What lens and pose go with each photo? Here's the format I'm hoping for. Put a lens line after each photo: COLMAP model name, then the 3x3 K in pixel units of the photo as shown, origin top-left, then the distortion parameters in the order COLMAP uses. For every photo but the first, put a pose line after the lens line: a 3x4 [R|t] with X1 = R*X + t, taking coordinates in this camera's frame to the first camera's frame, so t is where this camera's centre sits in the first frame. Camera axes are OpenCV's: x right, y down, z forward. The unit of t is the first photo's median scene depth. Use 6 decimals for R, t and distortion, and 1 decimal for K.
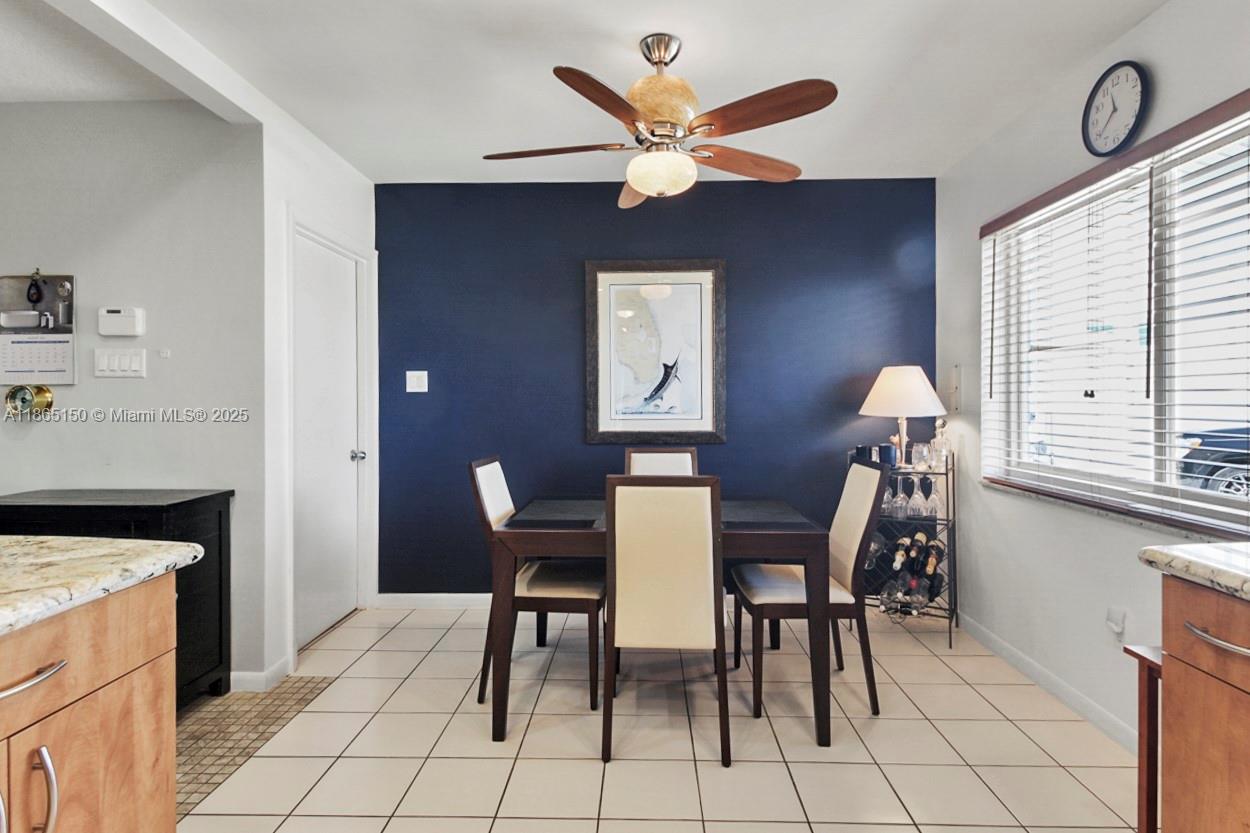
lens RADIAL K [[626.2, 0, 632.2], [0, 626.2, 395.9], [0, 0, 1]] dist [0.017332, -0.000365]
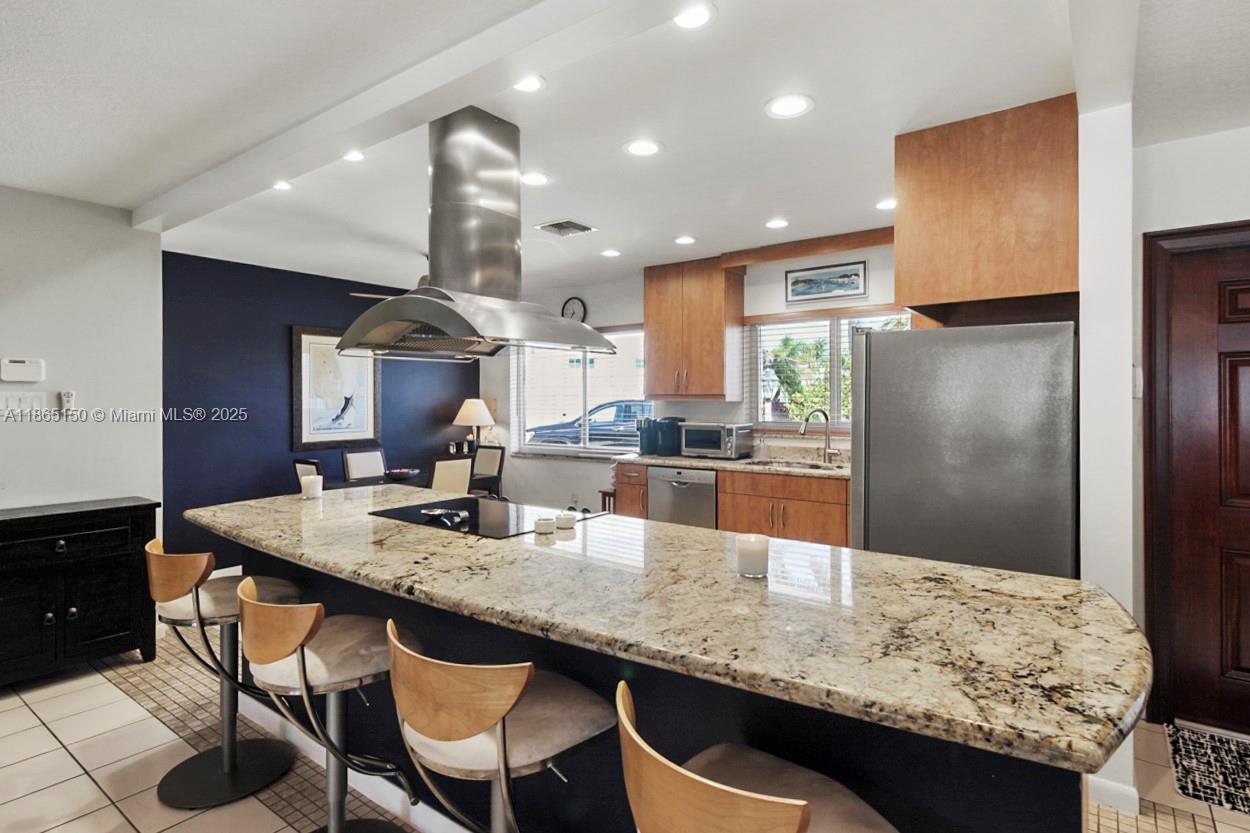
lens RADIAL K [[626.2, 0, 632.2], [0, 626.2, 395.9], [0, 0, 1]] dist [0.017332, -0.000365]
pose [[0.575889, 0.004757, 0.817514, -0.844454], [0.002962, 0.999964, -0.007906, -0.040029], [-0.817522, 0.006975, 0.575855, -0.498243]]
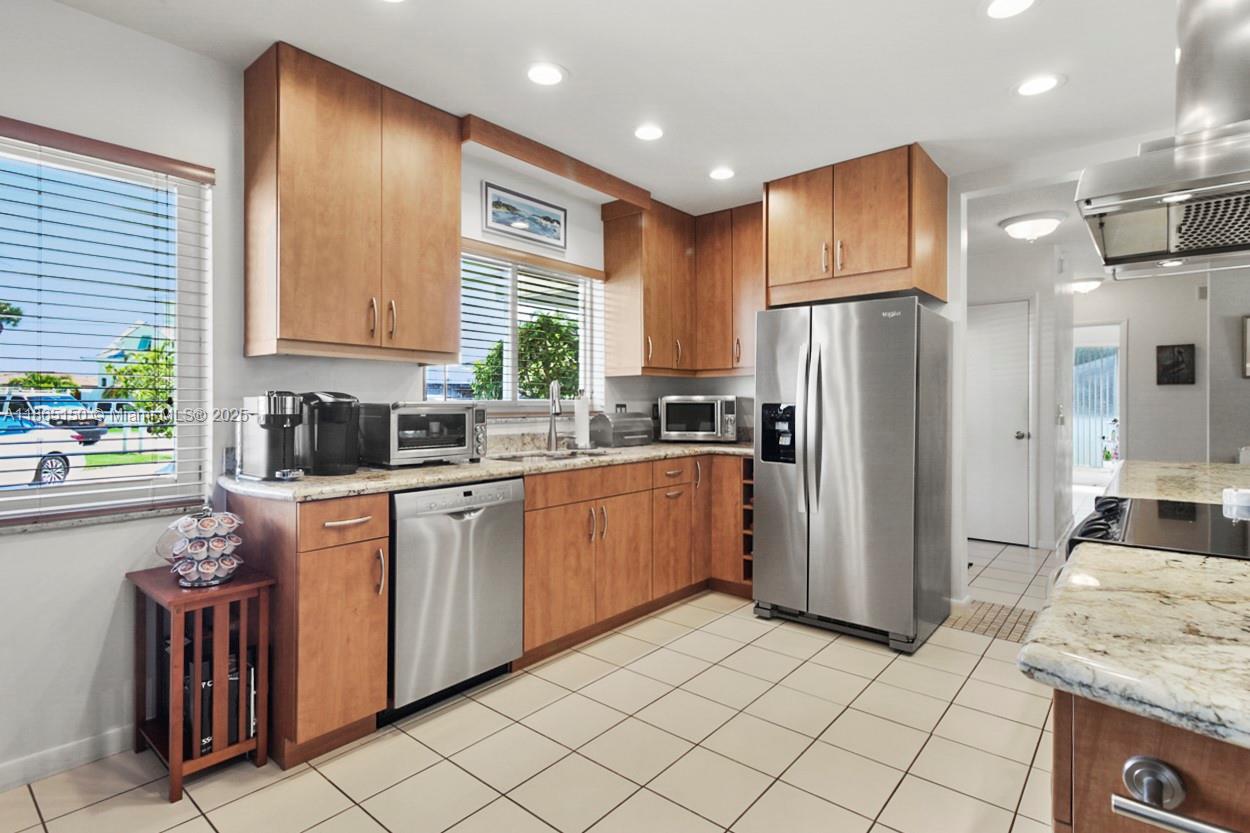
lens RADIAL K [[607.8, 0, 620.0], [0, 607.8, 405.6], [0, 0, 1]] dist [0.001901, -0.000141]
pose [[-0.775355, -0.002106, 0.631522, -0.277540], [0.001722, 0.999984, 0.005449, 0.009984], [-0.631523, 0.005313, -0.775339, 0.586165]]
